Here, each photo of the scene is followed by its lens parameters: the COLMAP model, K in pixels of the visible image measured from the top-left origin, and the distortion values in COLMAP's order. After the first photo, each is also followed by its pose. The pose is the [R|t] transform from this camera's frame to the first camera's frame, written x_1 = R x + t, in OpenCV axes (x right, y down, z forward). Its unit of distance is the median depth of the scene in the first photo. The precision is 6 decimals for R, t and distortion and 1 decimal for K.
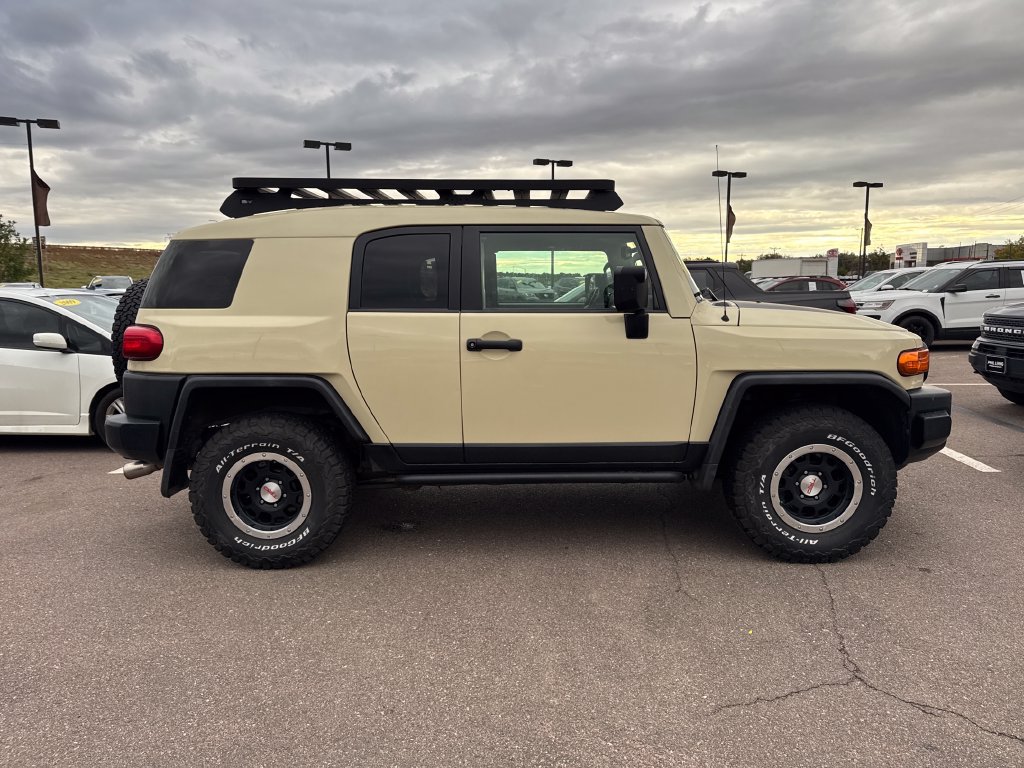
lens RADIAL K [[728.1, 0, 513.2], [0, 728.1, 388.5], [0, 0, 1]] dist [0.041566, -0.044024]
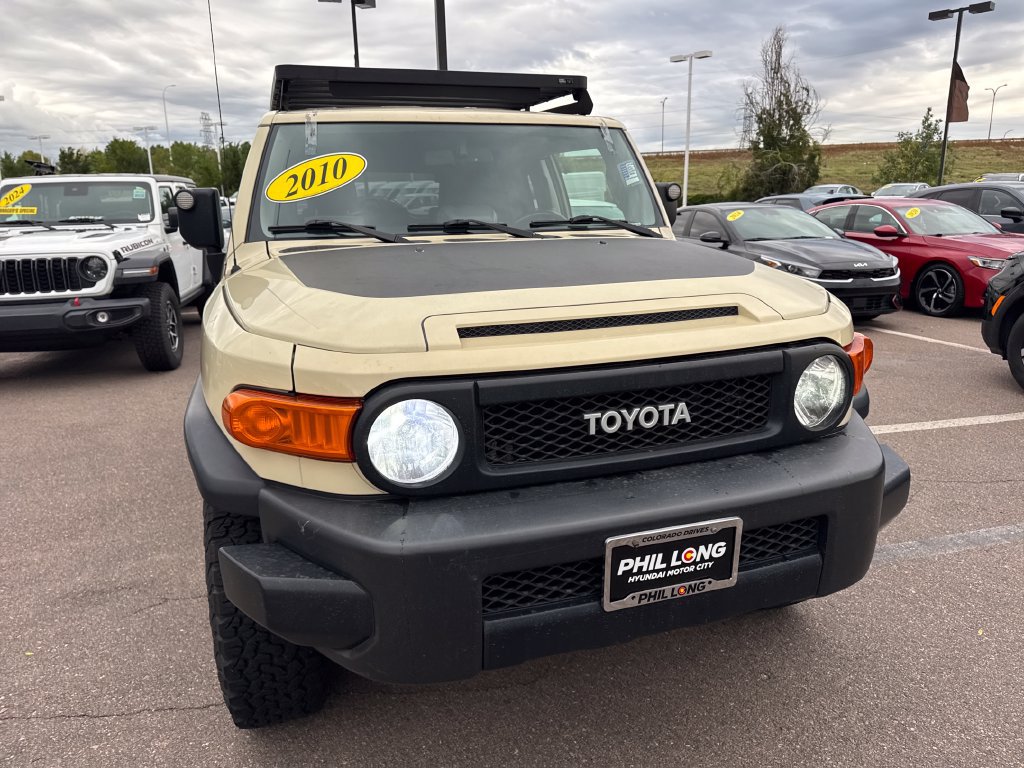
lens RADIAL K [[728.1, 0, 520.5], [0, 728.1, 373.9], [0, 0, 1]] dist [0.041566, -0.044024]
pose [[0.345446, 0.222919, -0.911578, 0.937052], [-0.116469, 0.974051, 0.194060, -0.152802], [0.931183, 0.039133, 0.362445, 0.947651]]
